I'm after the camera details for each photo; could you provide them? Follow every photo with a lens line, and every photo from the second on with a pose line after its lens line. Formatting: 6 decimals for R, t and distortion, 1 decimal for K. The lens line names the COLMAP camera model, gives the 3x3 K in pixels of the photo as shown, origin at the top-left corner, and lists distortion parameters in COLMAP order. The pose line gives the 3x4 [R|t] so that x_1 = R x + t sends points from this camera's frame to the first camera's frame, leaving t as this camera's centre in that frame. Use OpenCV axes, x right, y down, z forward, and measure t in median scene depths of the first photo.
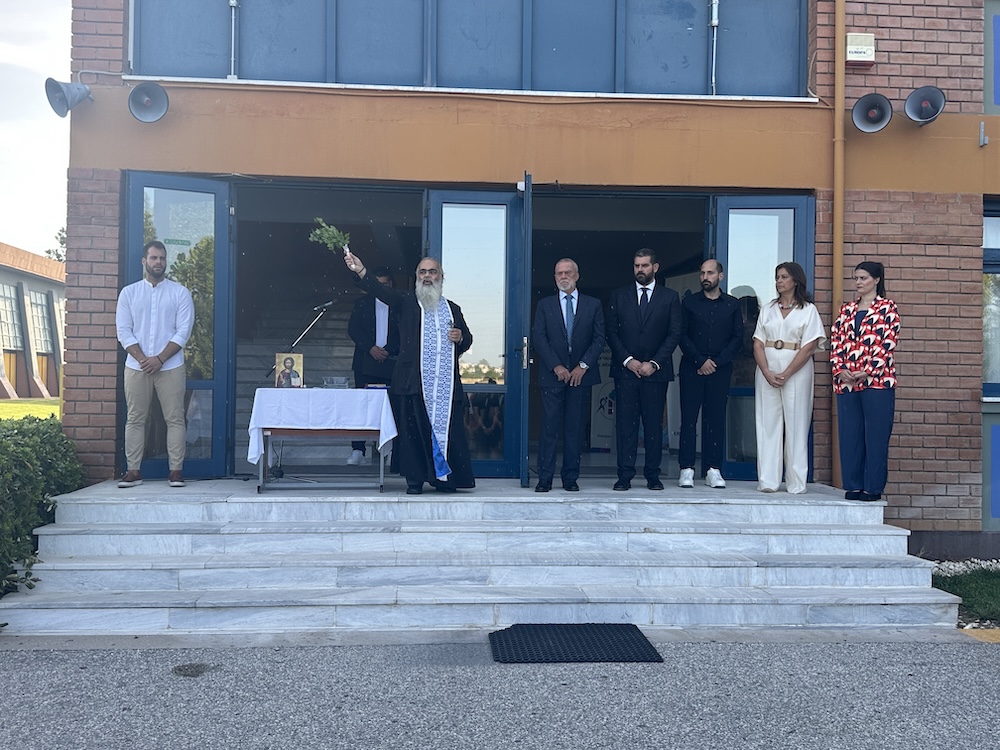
lens RADIAL K [[1016.9, 0, 497.6], [0, 1016.9, 385.8], [0, 0, 1]] dist [0.202632, -0.482503]
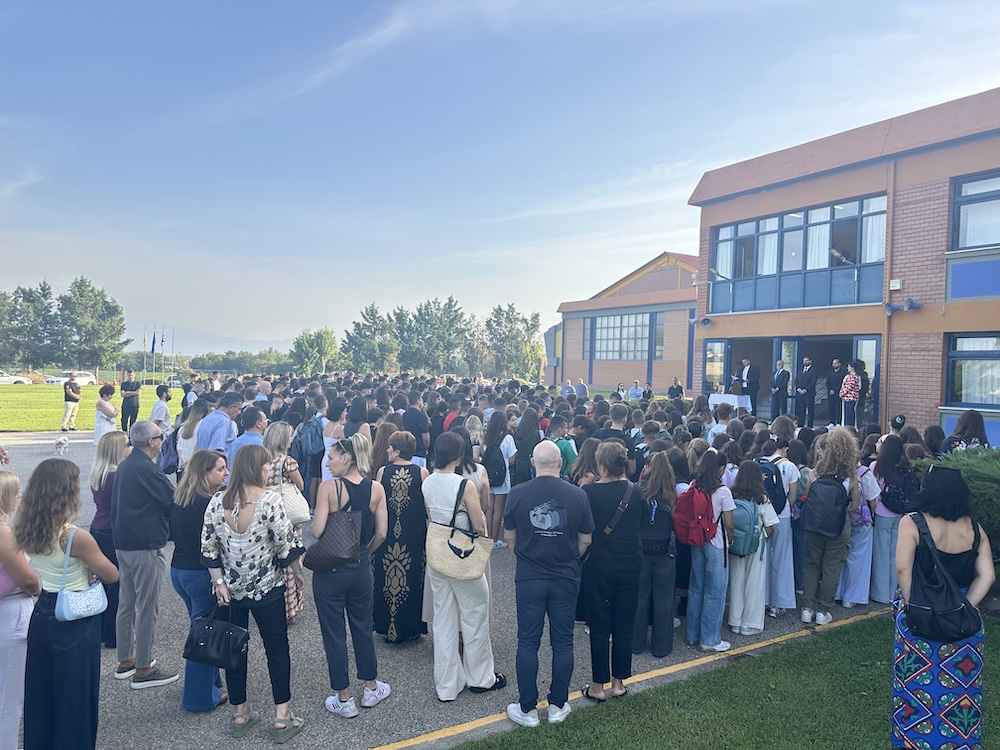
lens RADIAL K [[702.3, 0, 499.9], [0, 702.3, 374.6], [0, 0, 1]] dist [0.167412, -0.304055]
pose [[0.447406, 0.011401, -0.894258, 1.332766], [-0.021140, 0.999774, 0.002170, -0.043361], [0.894081, 0.017934, 0.447546, -0.715727]]
